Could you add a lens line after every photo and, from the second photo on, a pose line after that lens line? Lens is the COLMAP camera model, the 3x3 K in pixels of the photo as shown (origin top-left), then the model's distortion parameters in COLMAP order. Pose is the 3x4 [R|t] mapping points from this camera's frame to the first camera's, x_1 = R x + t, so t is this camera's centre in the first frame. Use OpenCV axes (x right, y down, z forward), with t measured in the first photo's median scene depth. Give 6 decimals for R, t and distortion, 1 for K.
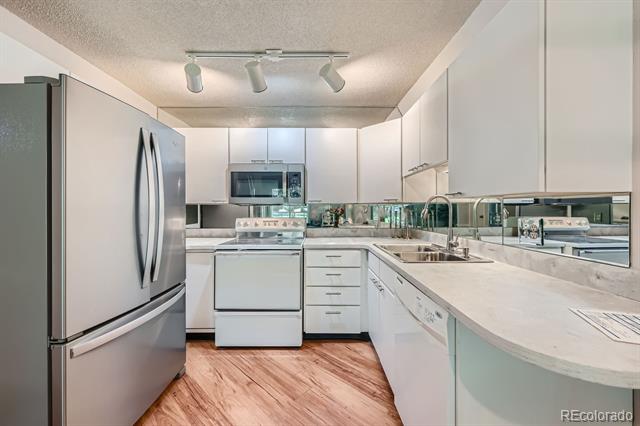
lens RADIAL K [[253.9, 0, 320.5], [0, 253.9, 210.4], [0, 0, 1]] dist [-0.011990, -0.000043]
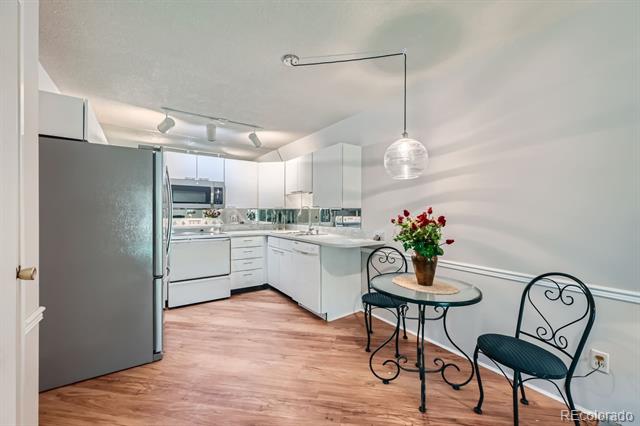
lens RADIAL K [[253.9, 0, 321.9], [0, 253.9, 213.3], [0, 0, 1]] dist [-0.011990, -0.000043]
pose [[0.815146, 0.000798, 0.579255, -0.519912], [-0.001217, 0.999999, 0.000335, 0.000294], [-0.579254, -0.000978, 0.815146, -0.642411]]
